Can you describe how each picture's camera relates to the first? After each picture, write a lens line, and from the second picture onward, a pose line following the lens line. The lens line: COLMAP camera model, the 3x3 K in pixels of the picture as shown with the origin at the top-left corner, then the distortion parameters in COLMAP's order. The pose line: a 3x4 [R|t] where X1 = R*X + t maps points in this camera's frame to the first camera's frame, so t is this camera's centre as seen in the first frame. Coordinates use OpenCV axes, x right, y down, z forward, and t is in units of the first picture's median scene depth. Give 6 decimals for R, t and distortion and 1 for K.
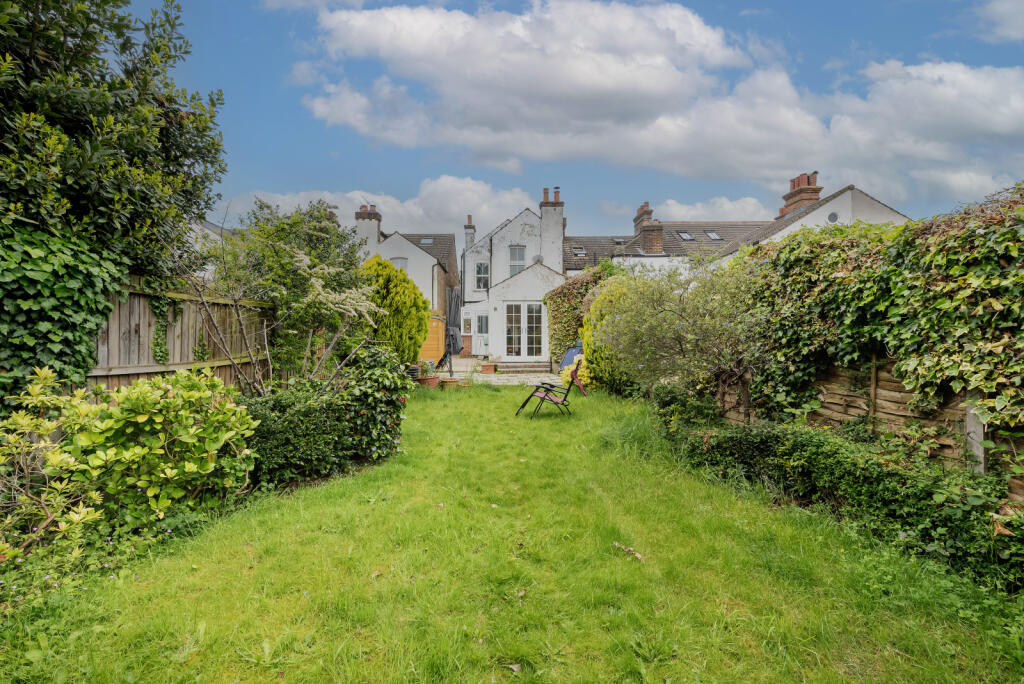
lens RADIAL K [[425.8, 0, 515.2], [0, 425.8, 343.2], [0, 0, 1]] dist [-0.000625, -0.000047]
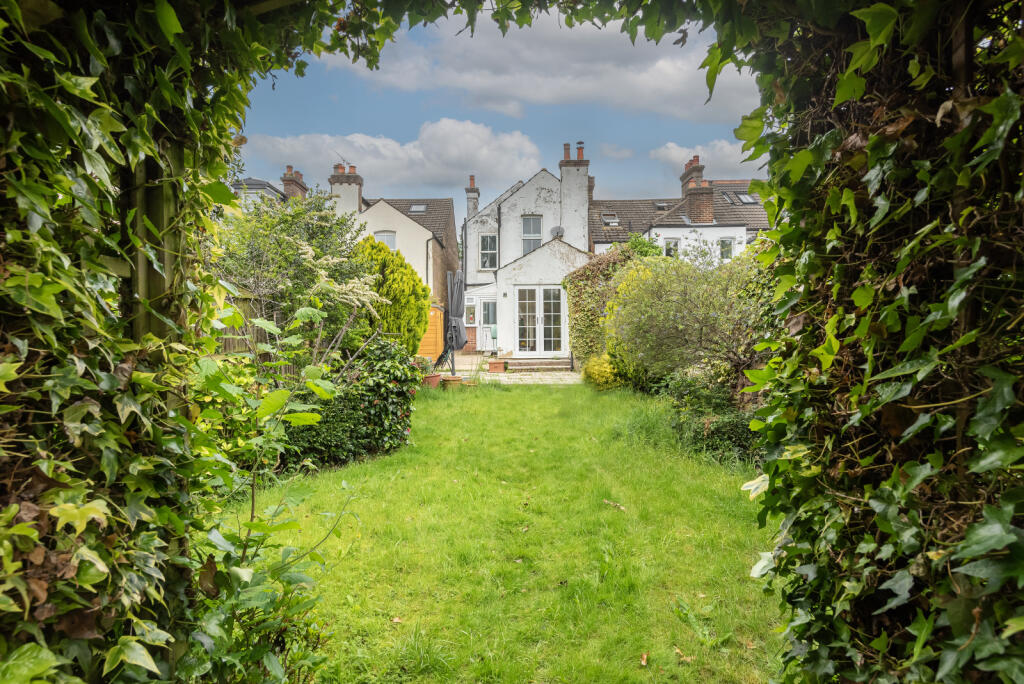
lens RADIAL K [[574.1, 0, 510.9], [0, 574.1, 341.2], [0, 0, 1]] dist [-0.002645, -0.000157]
pose [[0.999250, -0.006451, -0.038181, 0.010938], [0.006735, 0.999950, 0.007327, 0.003269], [0.038132, -0.007579, 0.999244, -0.186600]]
